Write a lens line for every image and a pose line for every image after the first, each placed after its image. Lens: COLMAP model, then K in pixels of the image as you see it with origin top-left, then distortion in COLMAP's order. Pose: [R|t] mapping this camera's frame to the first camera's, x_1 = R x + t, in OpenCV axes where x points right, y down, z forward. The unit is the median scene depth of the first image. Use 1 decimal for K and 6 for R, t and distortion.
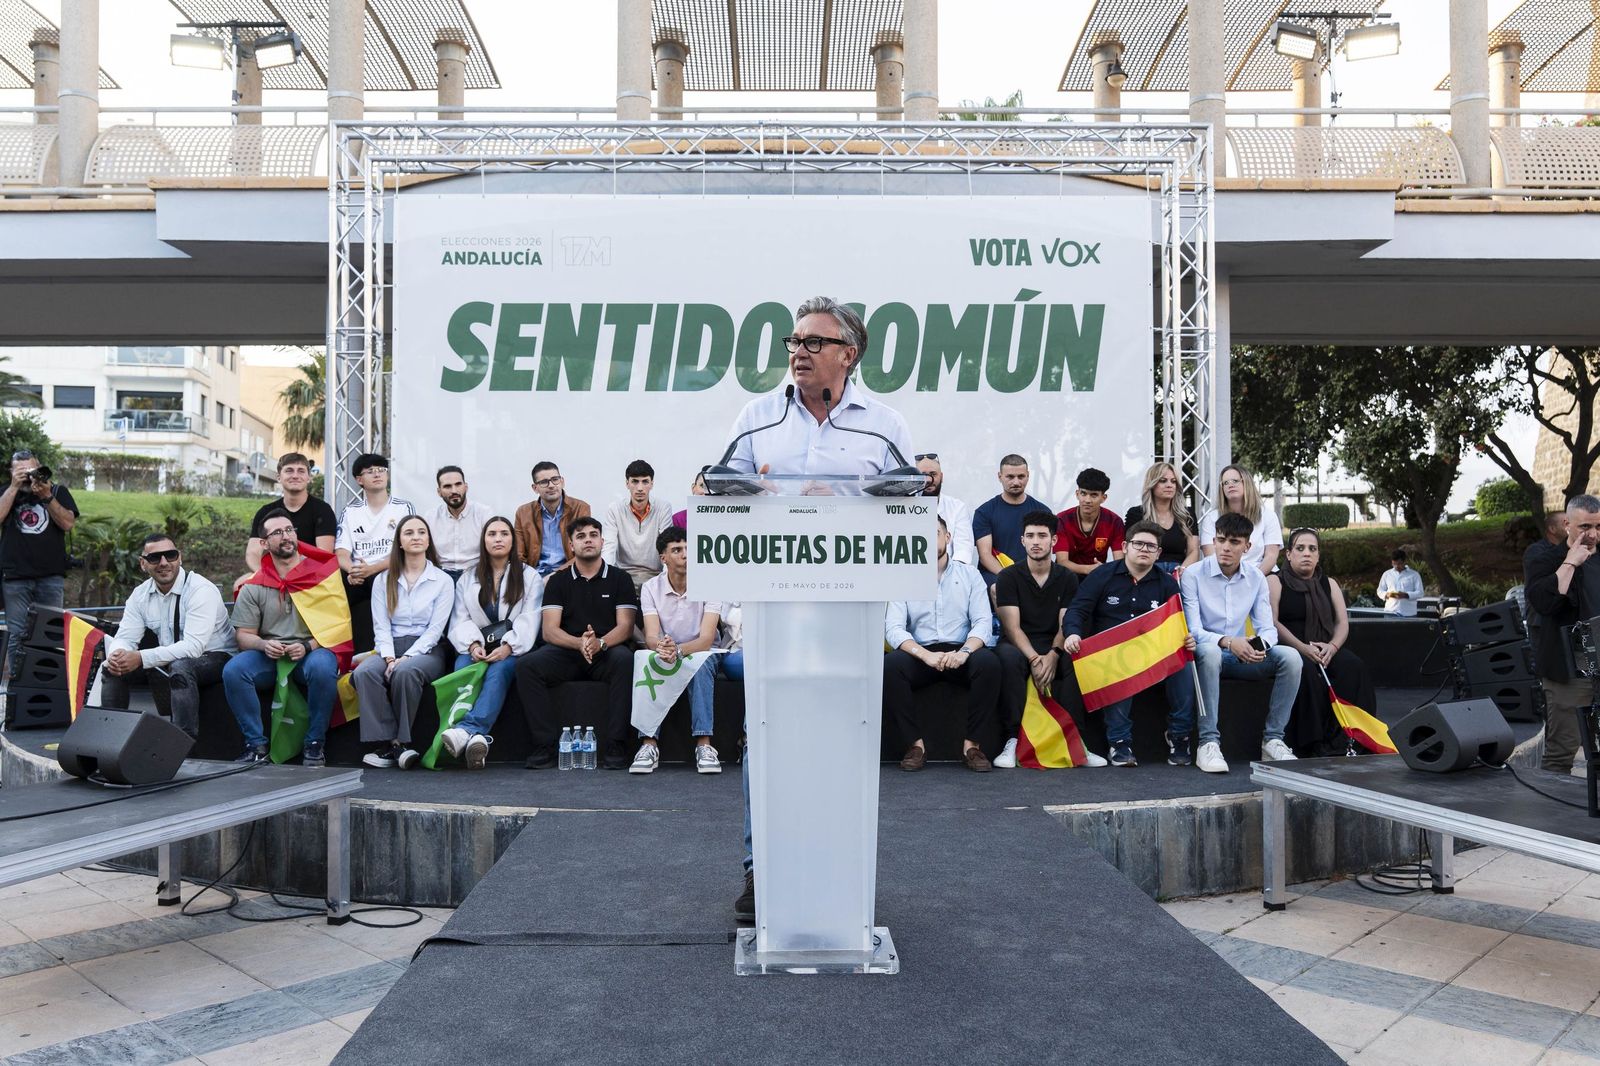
lens RADIAL K [[1172.6, 0, 801.2], [0, 1172.6, 579.6], [0, 0, 1]] dist [-0.001774, -0.023479]
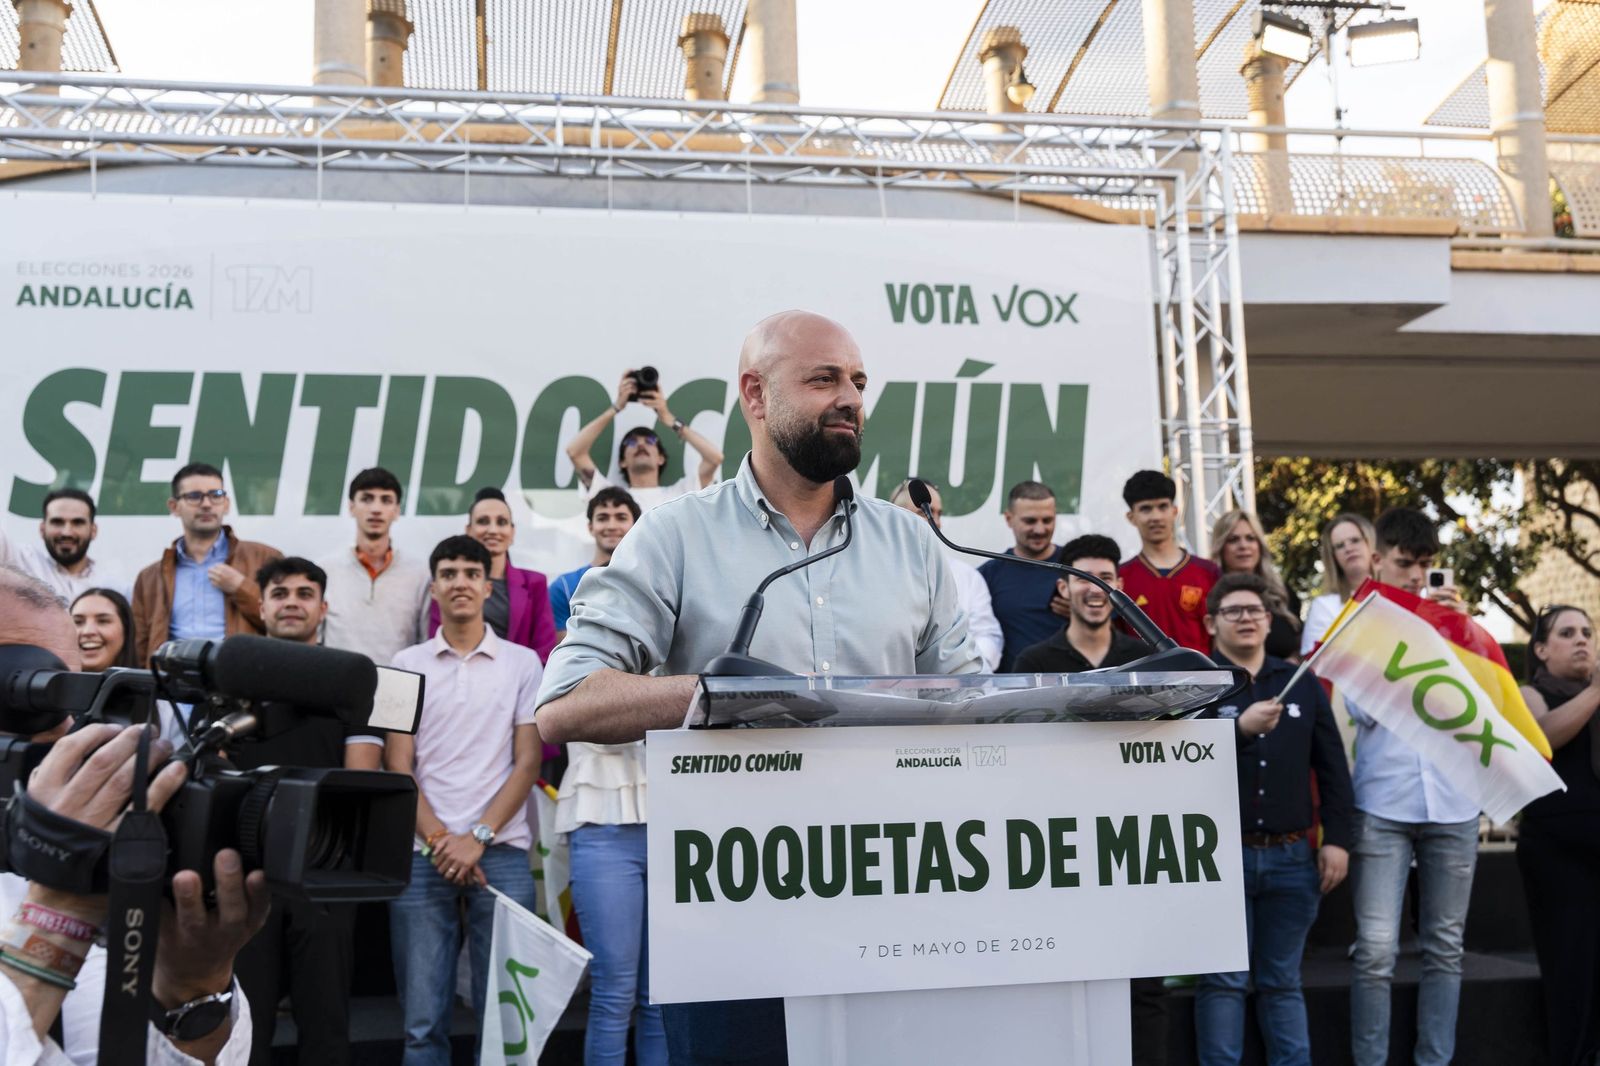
lens RADIAL K [[1624.8, 0, 802.3], [0, 1624.8, 581.0], [0, 0, 1]] dist [0.003880, 0.000044]
pose [[0.987615, -0.008391, 0.156674, -0.042875], [0.028064, 0.991912, -0.123786, -0.017200], [-0.154368, 0.126649, 0.979862, 0.145898]]
